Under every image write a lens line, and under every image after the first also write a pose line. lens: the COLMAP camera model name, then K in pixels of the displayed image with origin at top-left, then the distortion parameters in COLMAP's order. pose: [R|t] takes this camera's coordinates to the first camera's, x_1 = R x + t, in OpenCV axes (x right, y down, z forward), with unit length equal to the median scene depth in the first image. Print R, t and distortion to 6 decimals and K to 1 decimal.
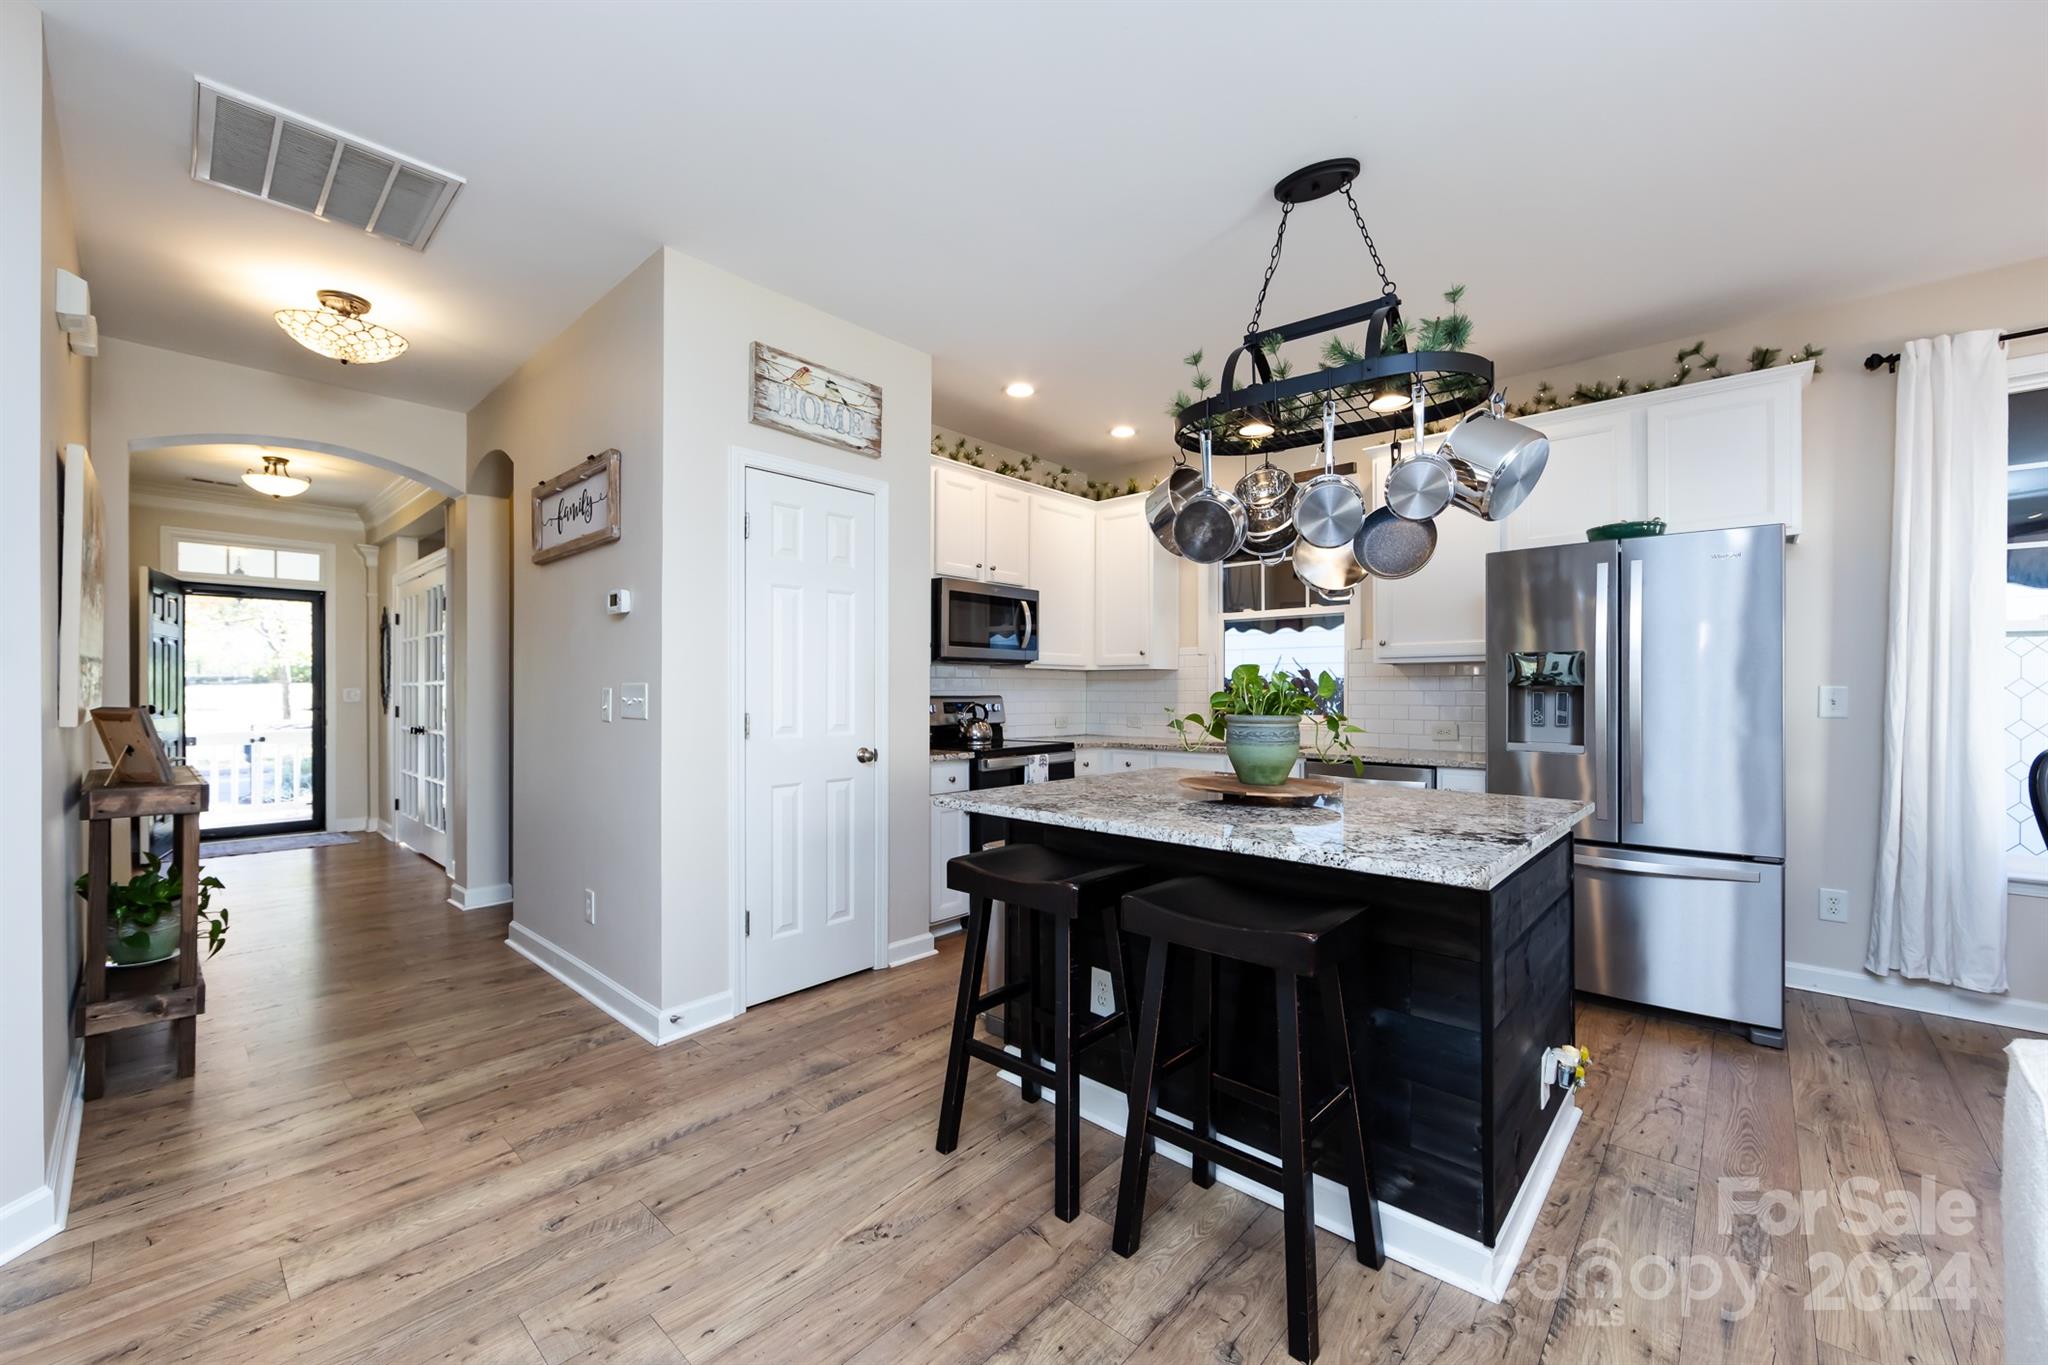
lens RADIAL K [[803.5, 0, 1012.3], [0, 803.5, 687.7], [0, 0, 1]] dist [-0.002038, -0.000823]
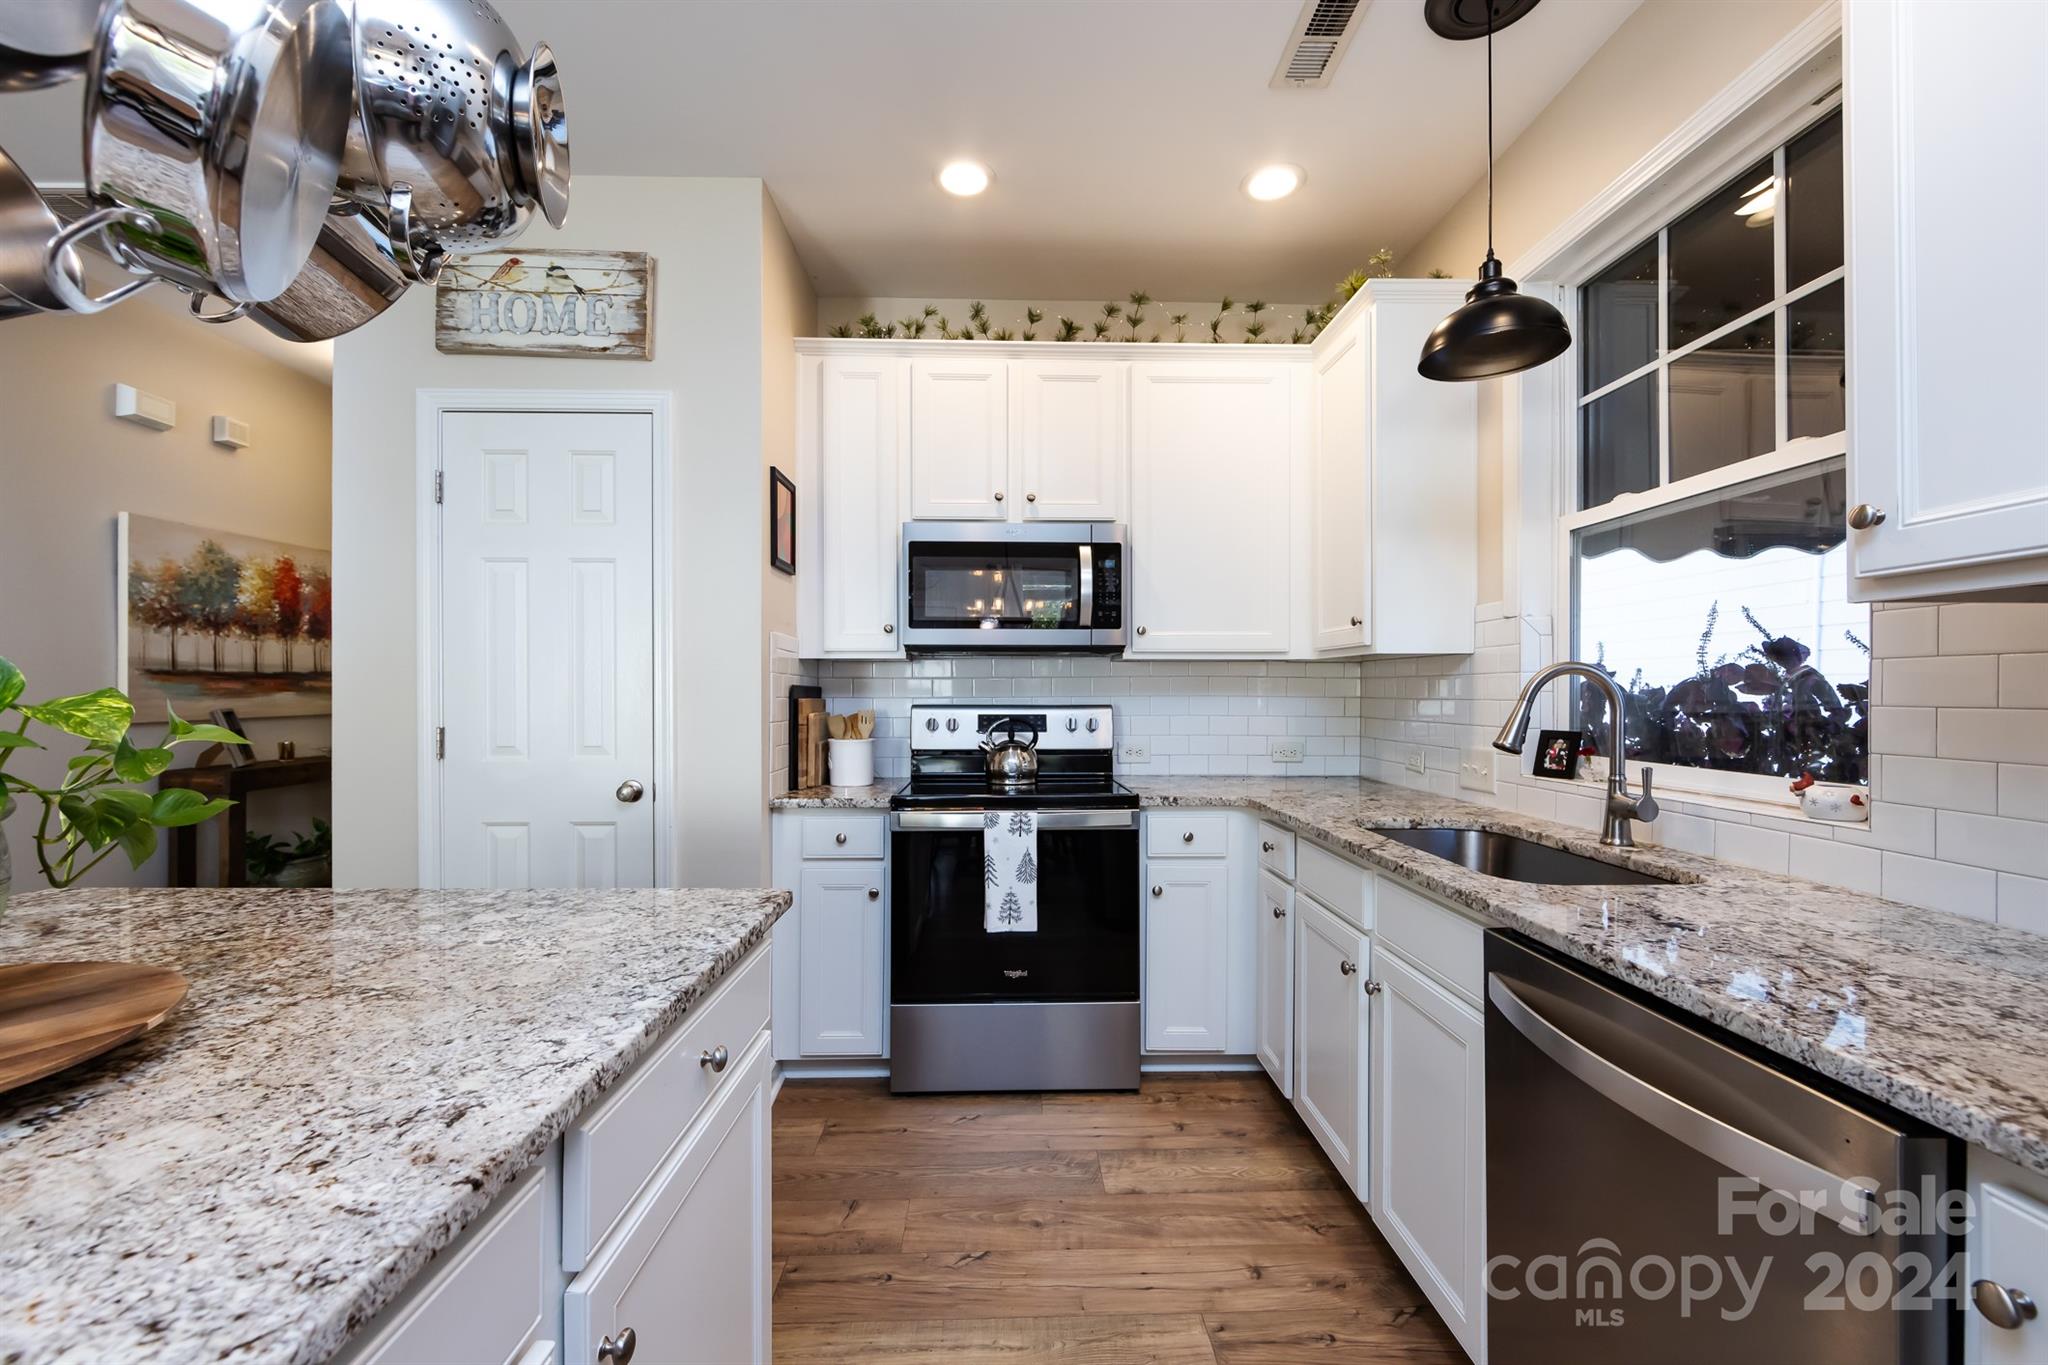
lens RADIAL K [[803.5, 0, 1030.3], [0, 803.5, 688.1], [0, 0, 1]] dist [-0.002038, -0.000823]
pose [[0.700658, -0.004887, -0.713480, 0.598585], [0.003026, 0.999988, -0.003878, -0.002164], [0.713491, 0.000558, 0.700665, 0.828982]]
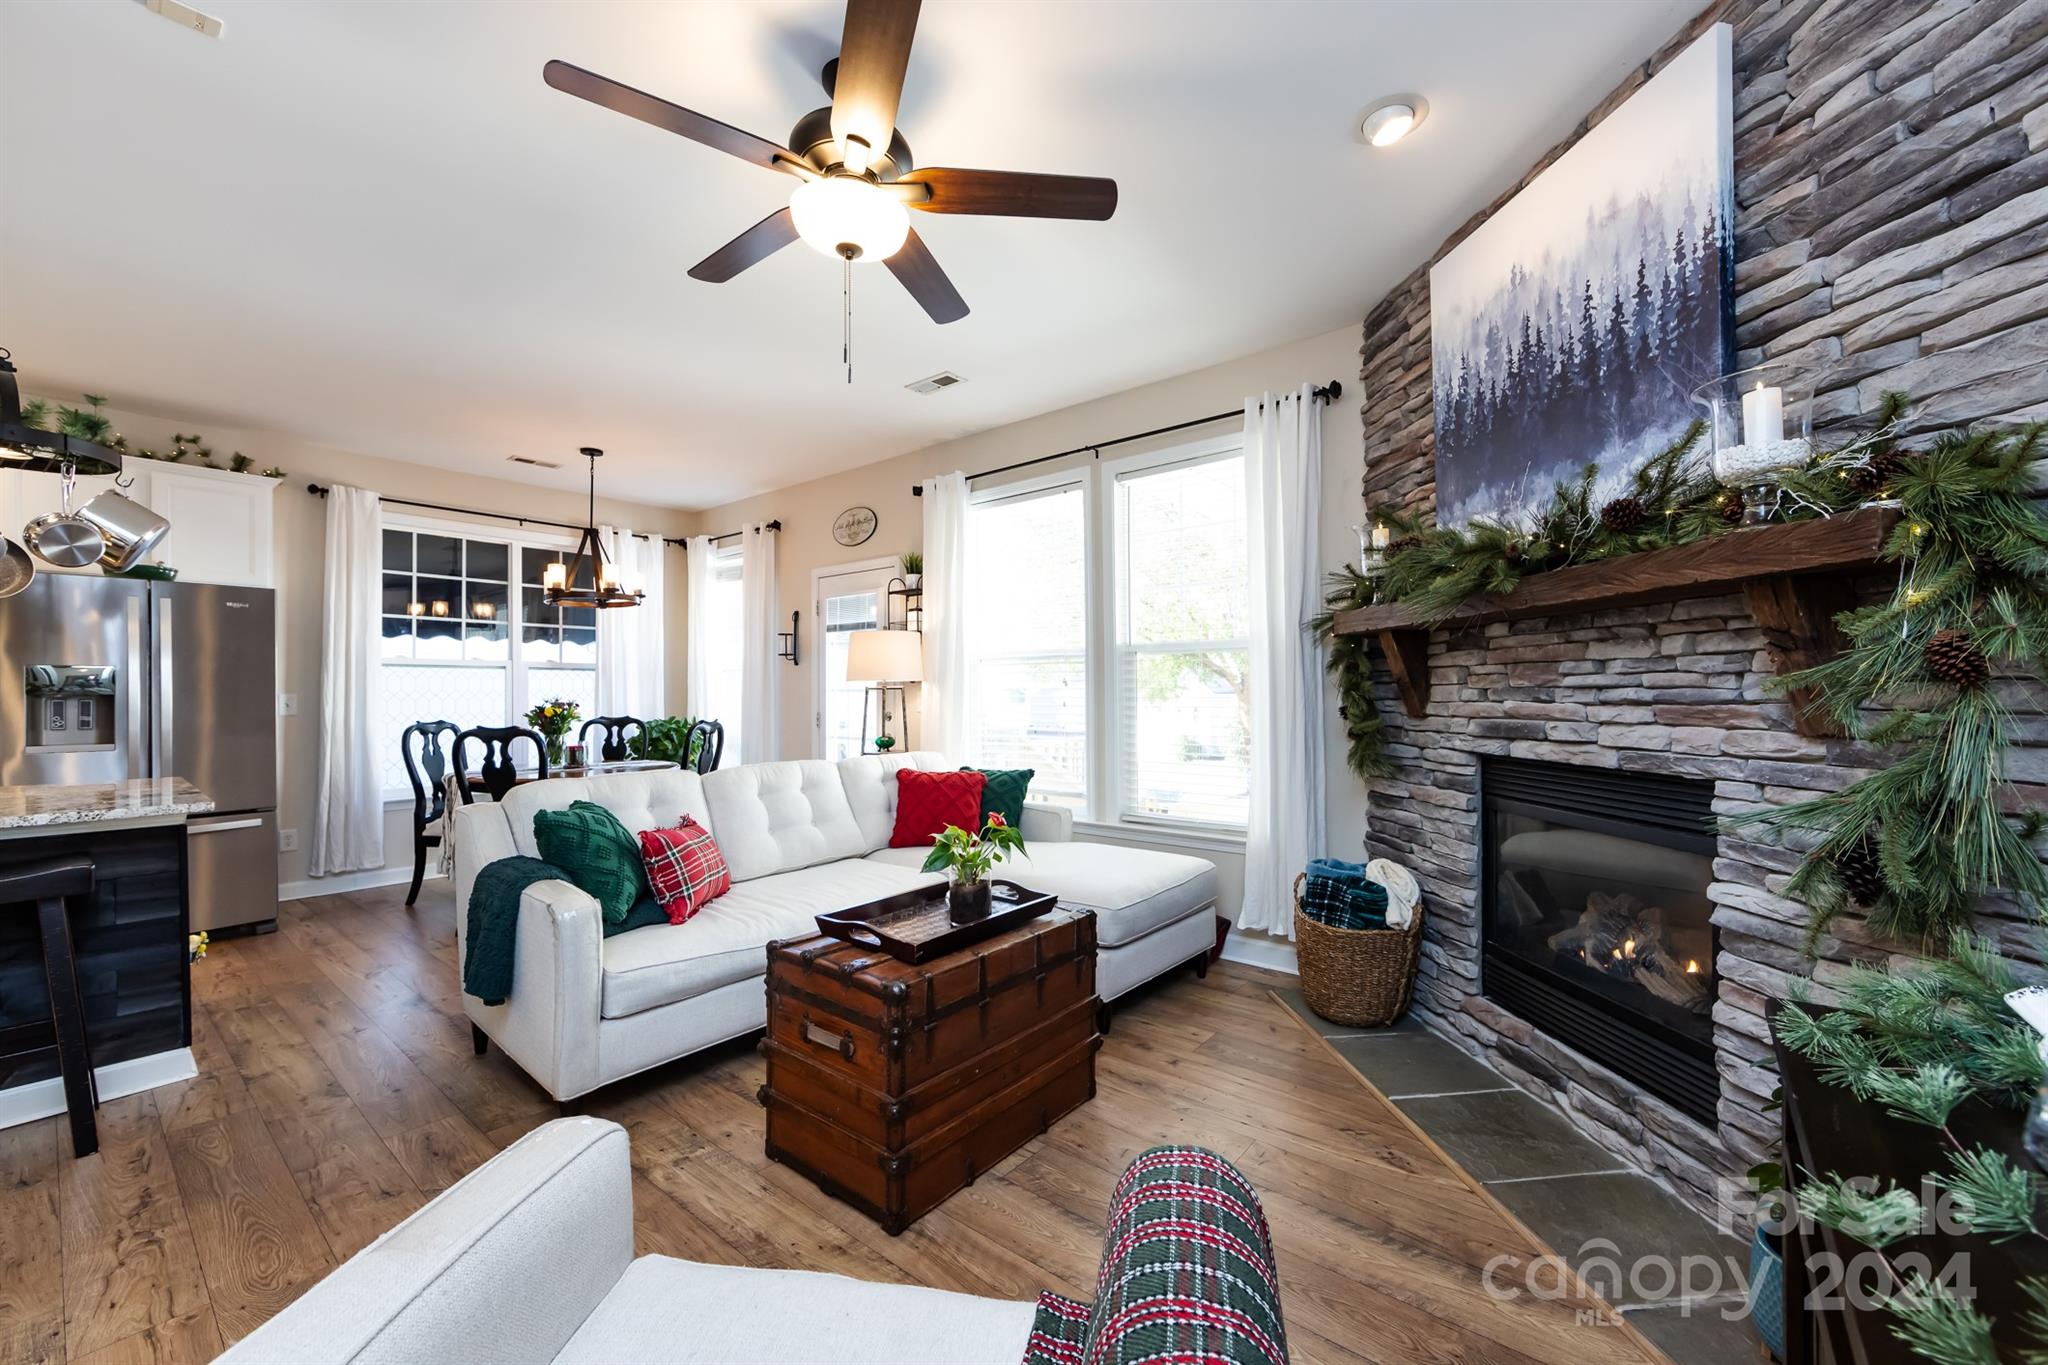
lens RADIAL K [[803.5, 0, 1032.0], [0, 803.5, 691.0], [0, 0, 1]] dist [-0.002038, -0.000823]
pose [[-0.066110, 0.000719, 0.997812, -0.536305], [0.005560, 0.999984, -0.000352, -0.001411], [-0.997797, 0.005525, -0.066113, -0.277168]]
